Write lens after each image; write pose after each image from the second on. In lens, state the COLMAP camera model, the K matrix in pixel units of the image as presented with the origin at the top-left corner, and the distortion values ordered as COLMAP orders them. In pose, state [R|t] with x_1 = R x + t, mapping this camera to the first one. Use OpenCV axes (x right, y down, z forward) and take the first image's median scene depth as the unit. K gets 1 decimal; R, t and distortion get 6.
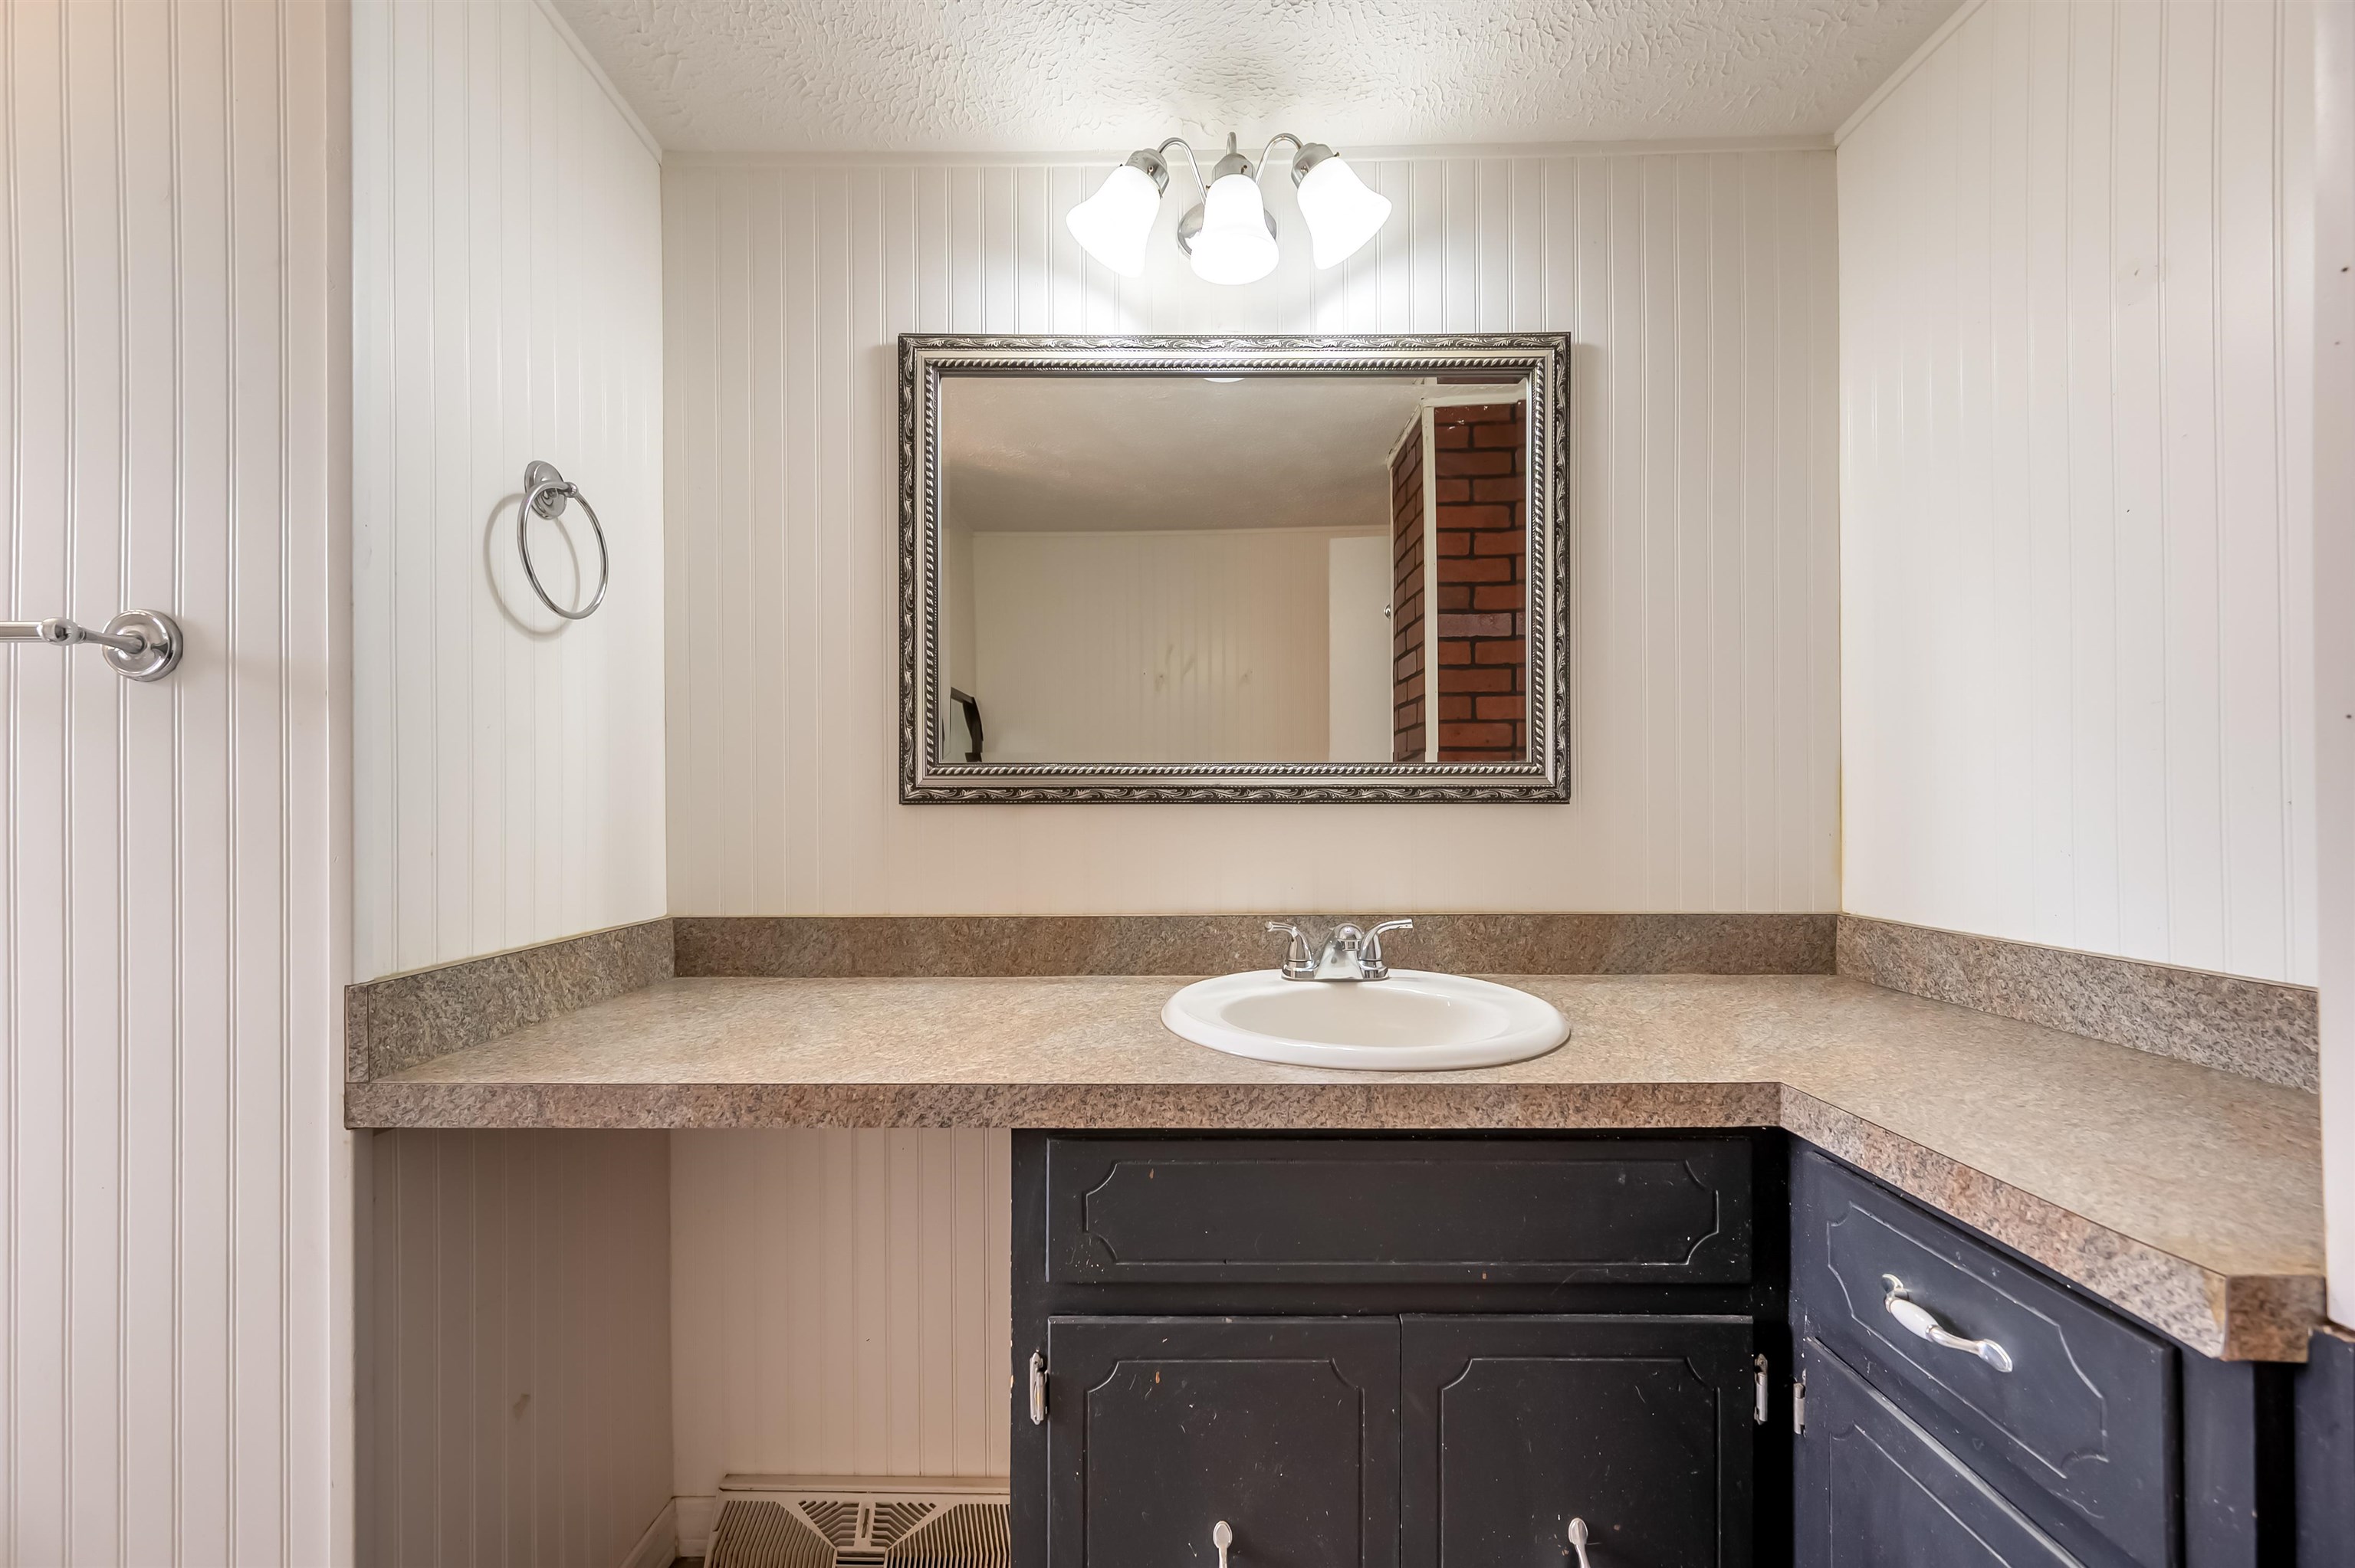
lens RADIAL K [[950.5, 0, 1181.7], [0, 950.5, 800.7], [0, 0, 1]] dist [0.001846, 0.000380]
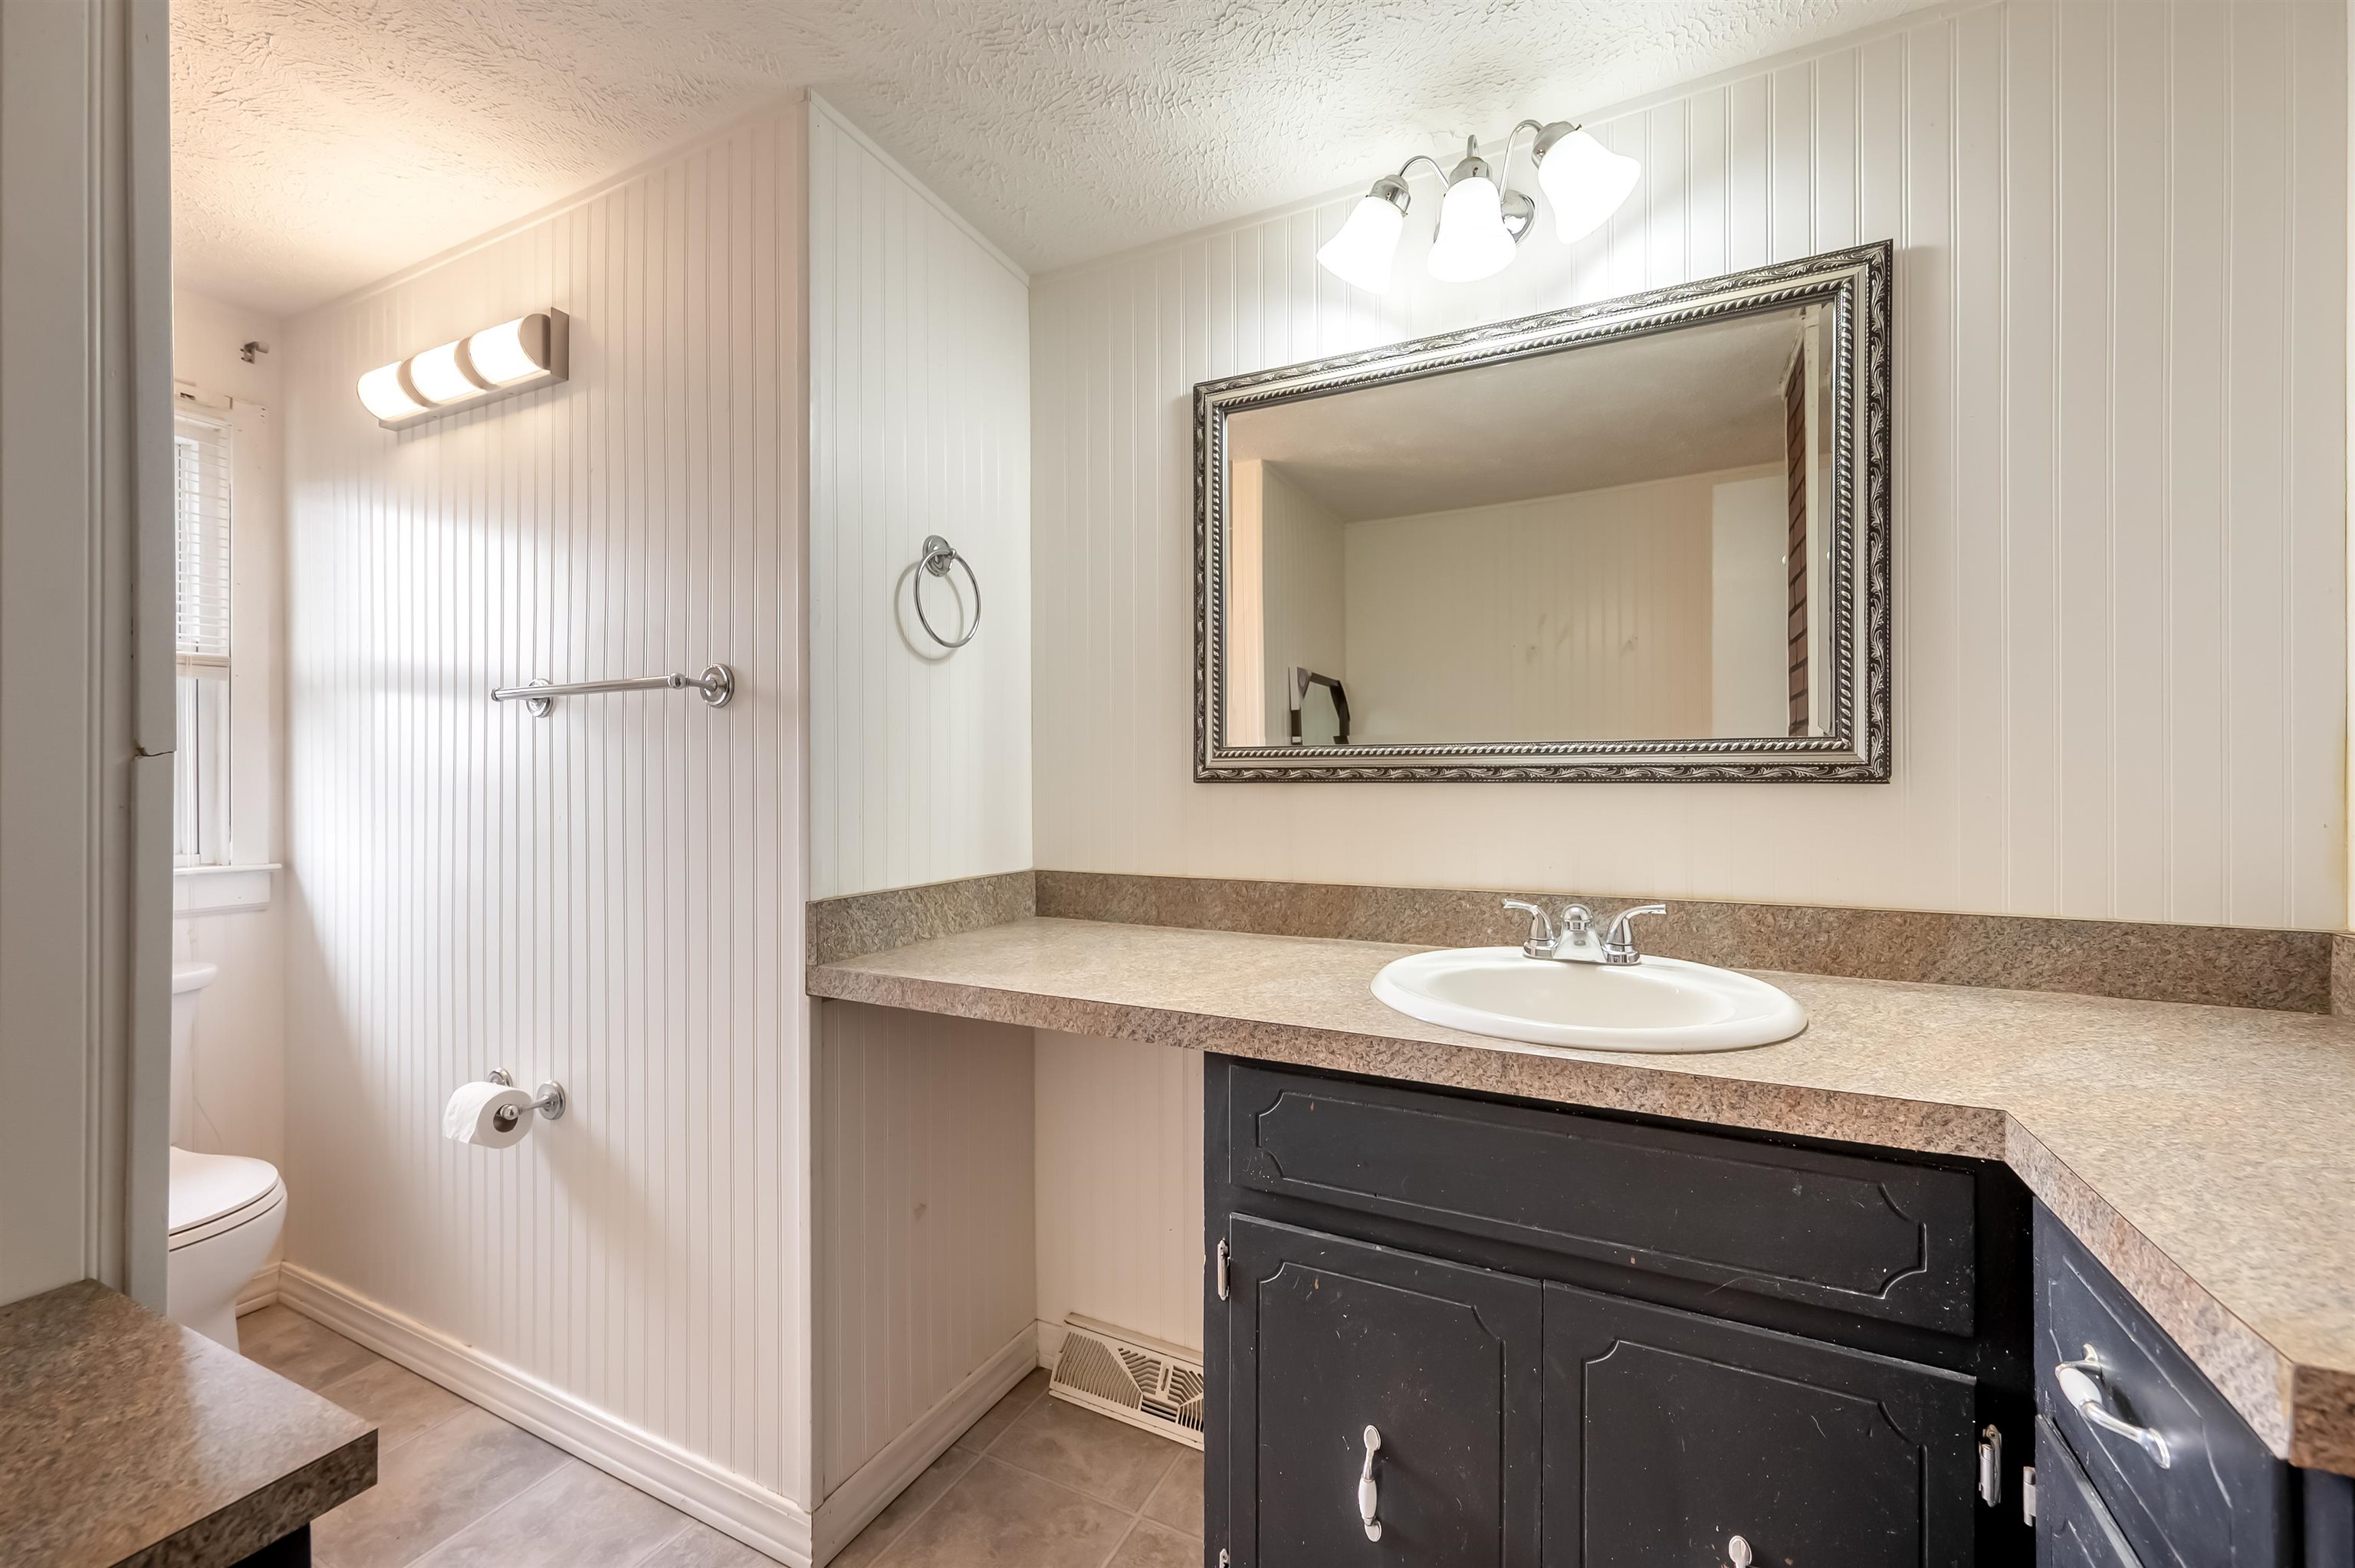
lens RADIAL K [[947.0, 0, 1183.5], [0, 947.0, 775.5], [0, 0, 1]] dist [0.001429, 0.000211]
pose [[0.895845, -0.001452, -0.444364, 0.230832], [0.001653, 0.999999, 0.000065, -0.005639], [0.444363, -0.000793, 0.895846, -0.065432]]
